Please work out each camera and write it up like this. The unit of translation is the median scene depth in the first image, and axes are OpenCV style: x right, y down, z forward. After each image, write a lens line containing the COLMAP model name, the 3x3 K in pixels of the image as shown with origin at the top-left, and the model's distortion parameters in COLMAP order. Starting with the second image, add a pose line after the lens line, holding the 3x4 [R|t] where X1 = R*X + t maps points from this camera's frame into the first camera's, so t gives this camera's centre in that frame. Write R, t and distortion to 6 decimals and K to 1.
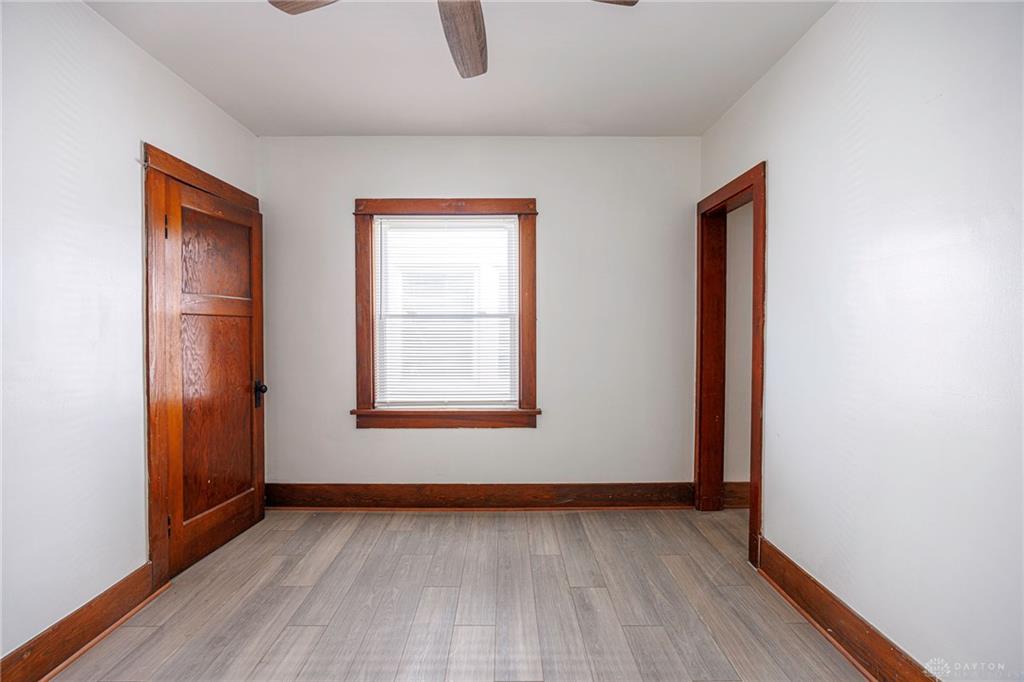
lens RADIAL K [[449.5, 0, 512.0], [0, 449.5, 341.0], [0, 0, 1]] dist [-0.016740, 0.000098]
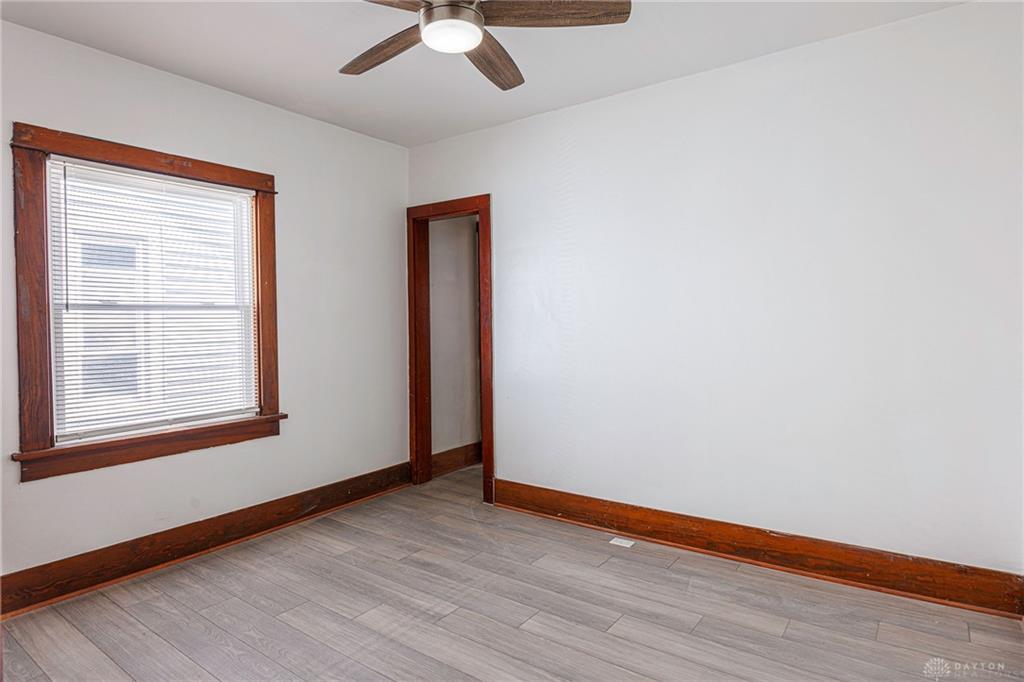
lens RADIAL K [[562.8, 0, 512.2], [0, 562.8, 330.5], [0, 0, 1]] dist [-0.020670, -0.000087]
pose [[0.593769, -0.021789, 0.804341, -0.558506], [0.032329, 0.999472, 0.003209, -0.000398], [-0.803986, 0.024098, 0.594160, -0.028564]]
